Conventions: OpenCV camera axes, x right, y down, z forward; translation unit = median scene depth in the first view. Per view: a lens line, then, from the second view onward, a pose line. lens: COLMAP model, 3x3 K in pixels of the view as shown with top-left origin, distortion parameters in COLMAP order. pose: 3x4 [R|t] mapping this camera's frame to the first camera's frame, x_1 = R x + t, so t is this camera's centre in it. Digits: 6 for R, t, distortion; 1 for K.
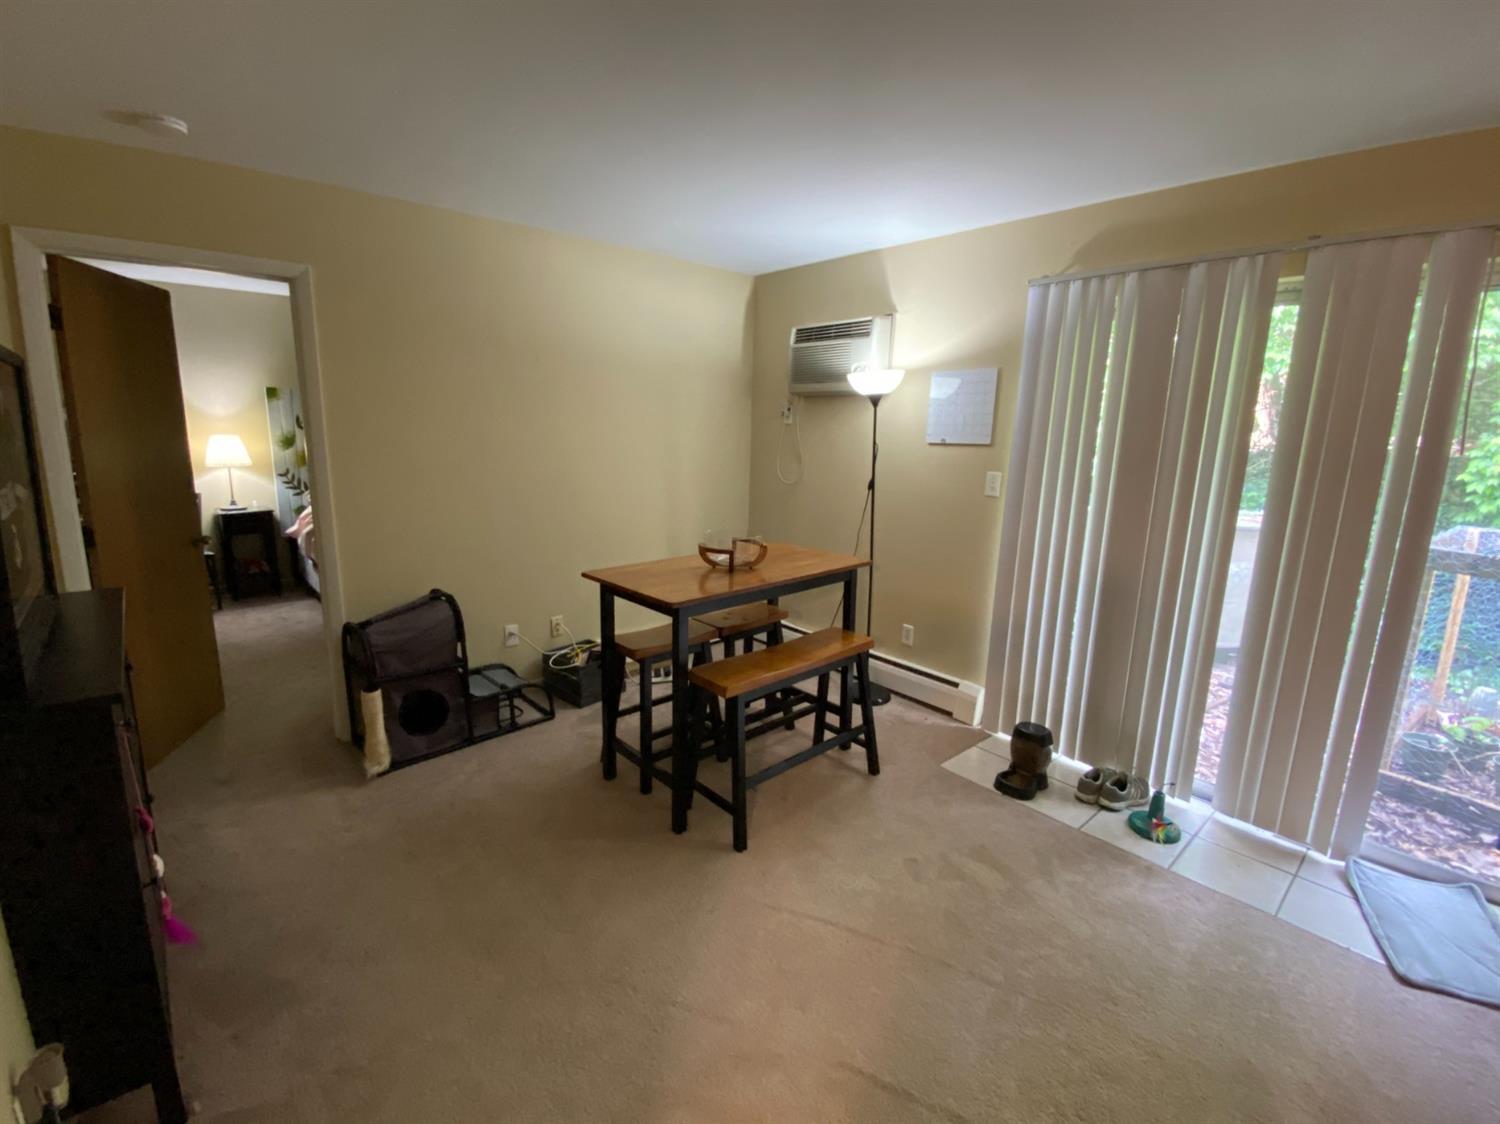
lens RADIAL K [[680.2, 0, 750.0], [0, 680.2, 562.0], [0, 0, 1]] dist [-0.001008, -0.000051]
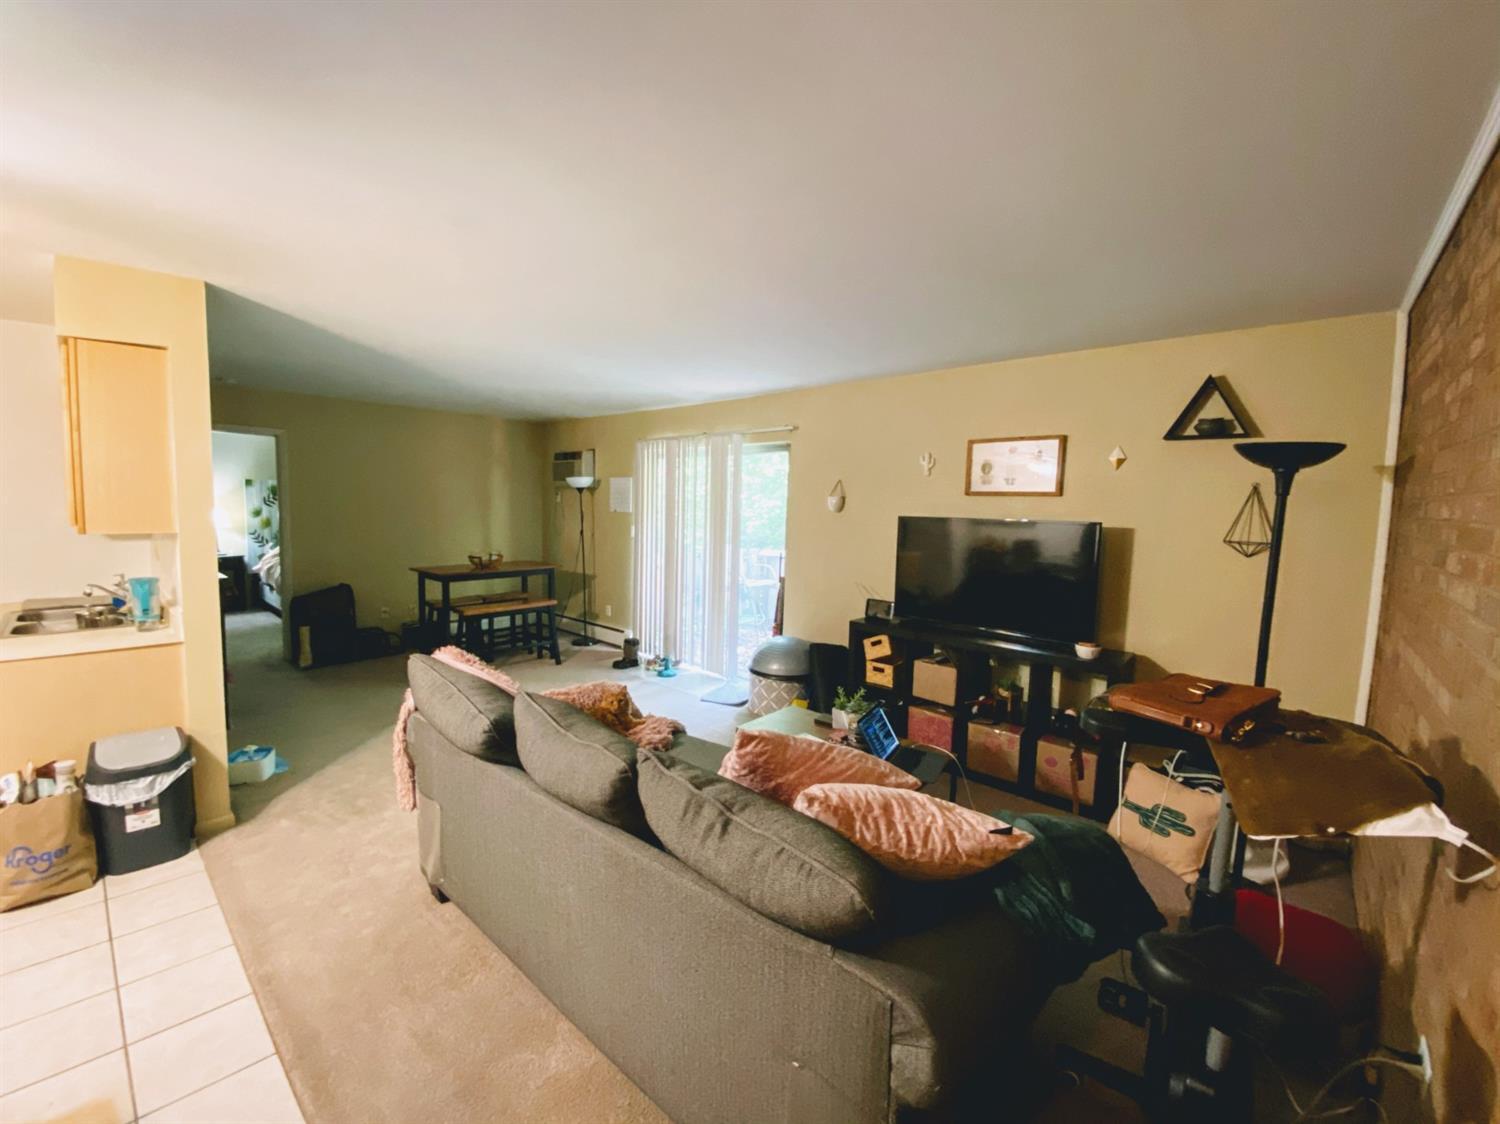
lens RADIAL K [[622.6, 0, 750.0], [0, 622.6, 562.0], [0, 0, 1]] dist [0.018173, -0.017794]
pose [[0.994815, -0.007432, 0.101428, 0.469397], [0.018798, 0.993579, -0.111565, 0.180411], [-0.099947, 0.112893, 0.988567, -0.809818]]
